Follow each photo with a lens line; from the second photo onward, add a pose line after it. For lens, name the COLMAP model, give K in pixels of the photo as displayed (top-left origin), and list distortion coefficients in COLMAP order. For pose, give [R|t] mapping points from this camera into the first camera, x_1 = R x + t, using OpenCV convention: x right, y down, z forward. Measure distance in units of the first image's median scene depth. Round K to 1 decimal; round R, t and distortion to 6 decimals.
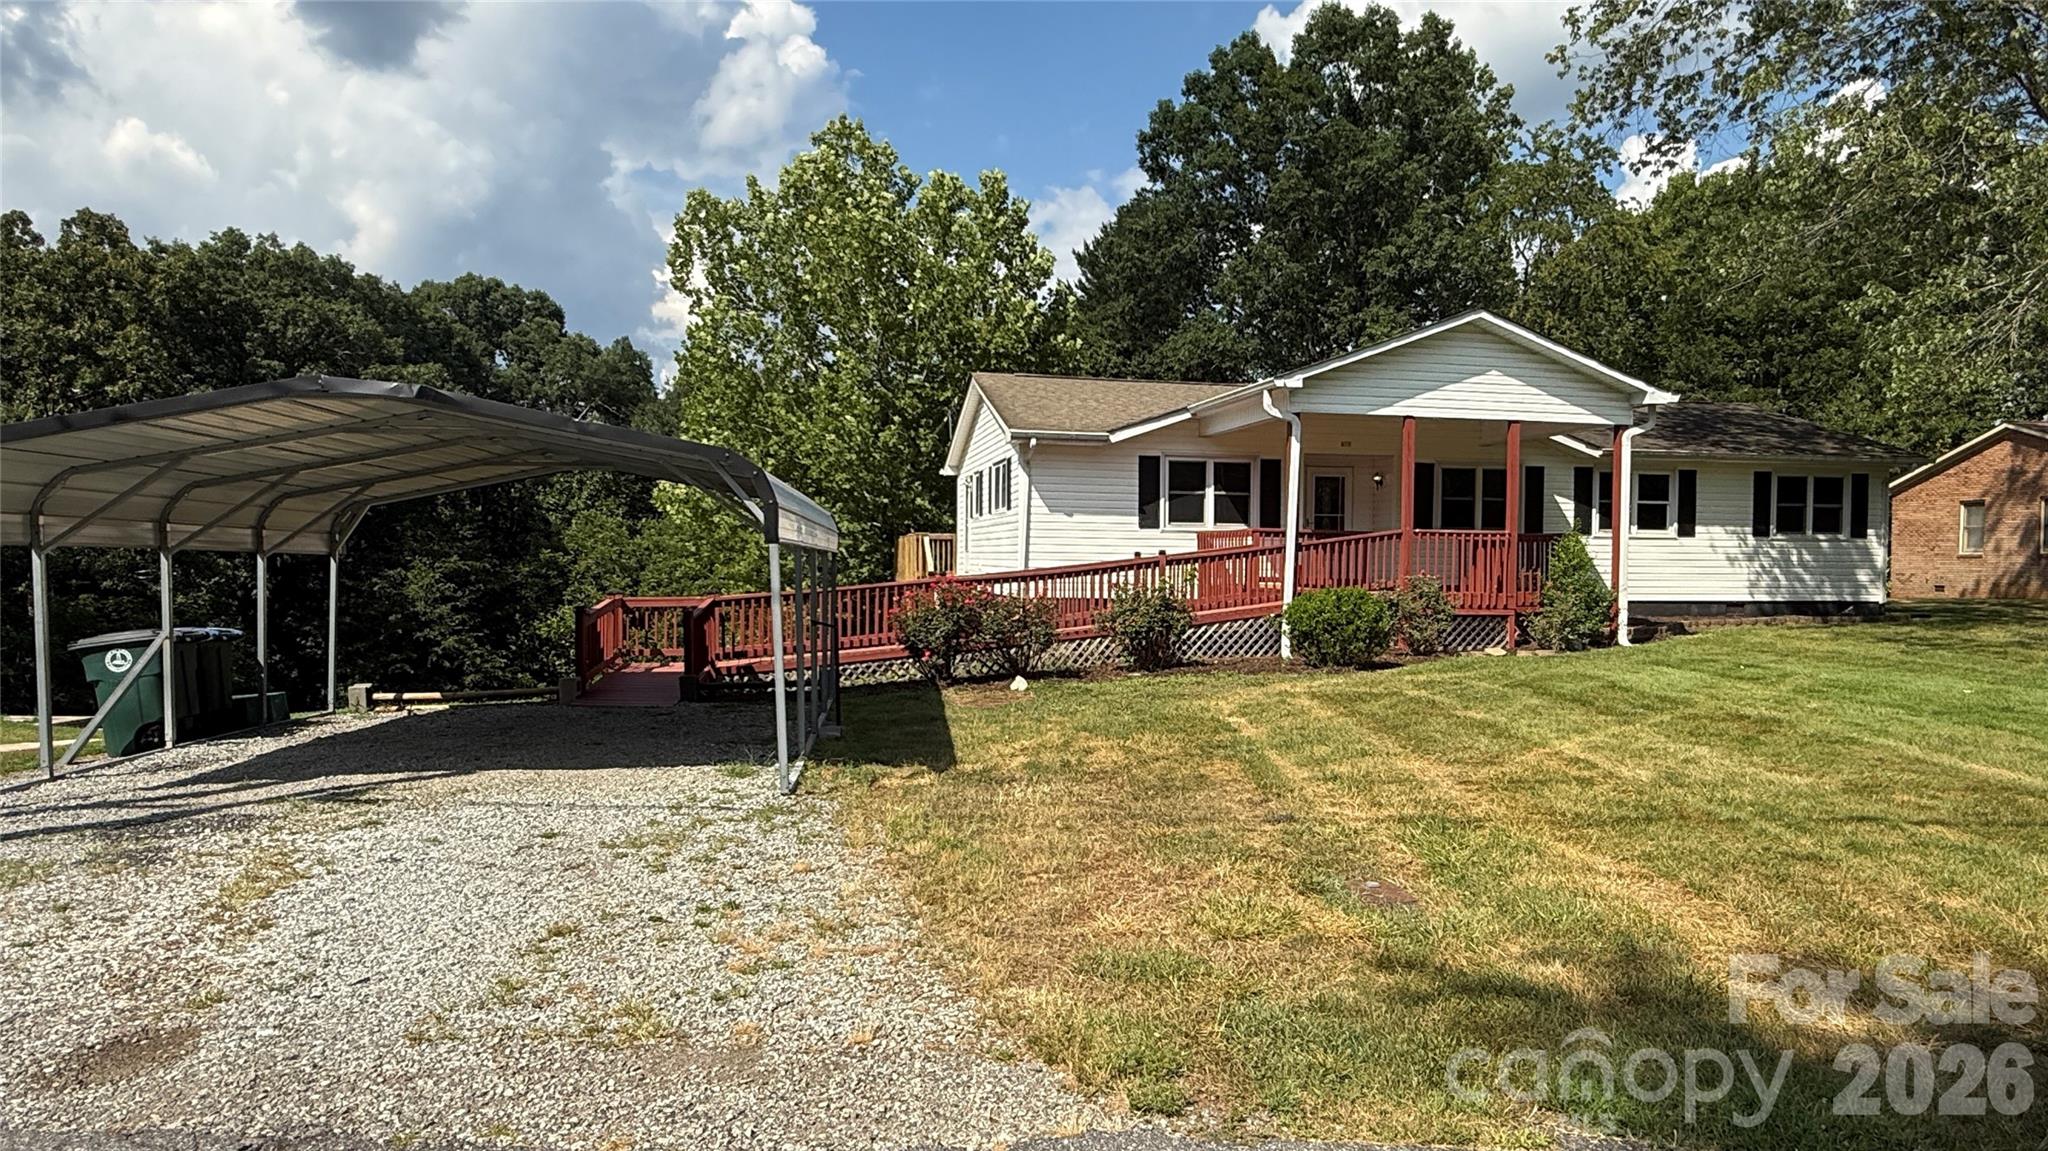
lens RADIAL K [[1273.8, 0, 1024.0], [0, 1273.8, 575.5], [0, 0, 1]] dist [-0.003116, 0.001357]
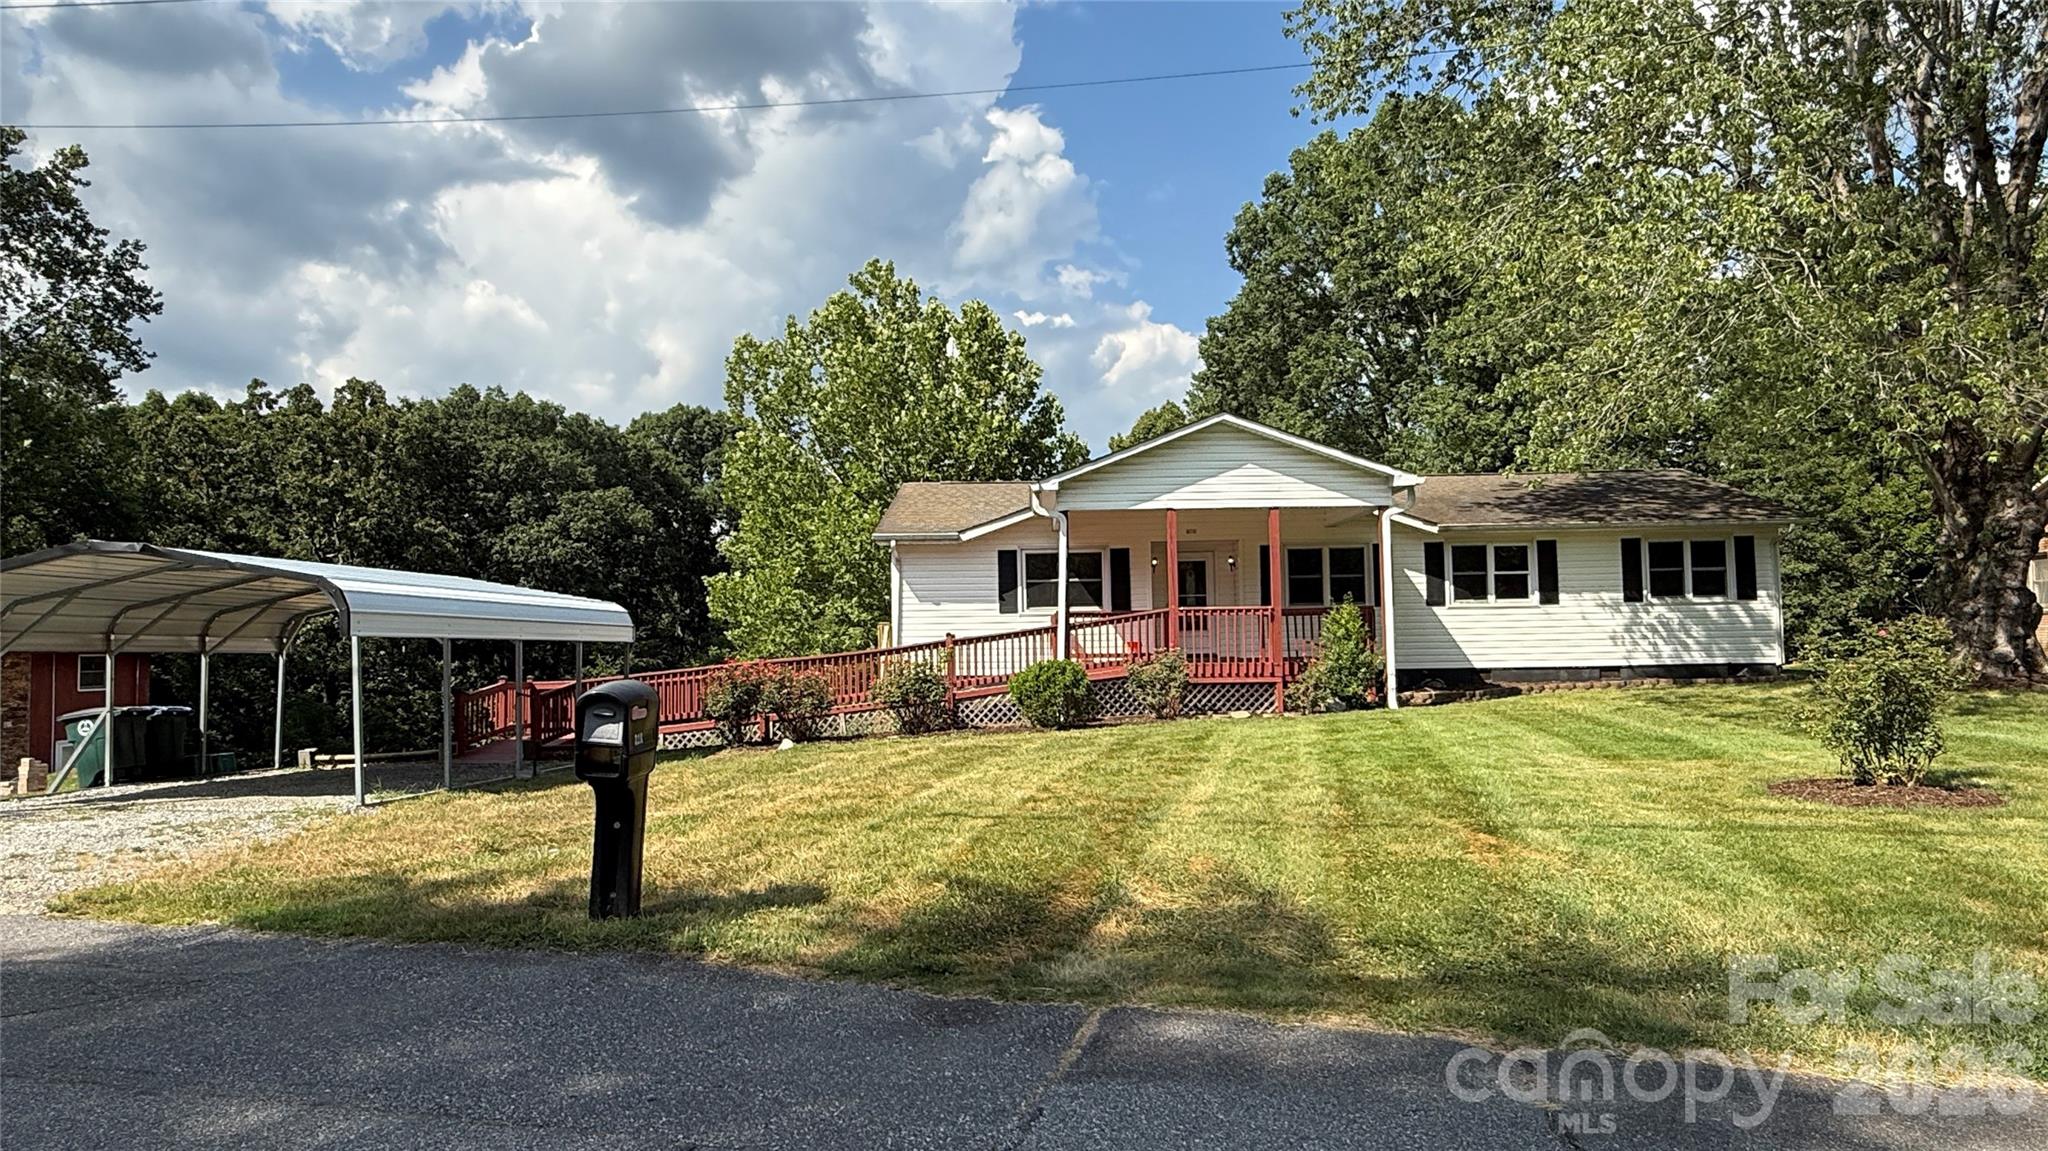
lens RADIAL K [[1273.8, 0, 1024.0], [0, 1273.8, 575.5], [0, 0, 1]] dist [-0.003116, 0.001357]
pose [[0.976553, -0.038030, -0.211891, 0.321546], [0.023429, 0.997201, -0.070999, 0.009672], [0.213998, 0.064370, 0.974711, -0.105032]]
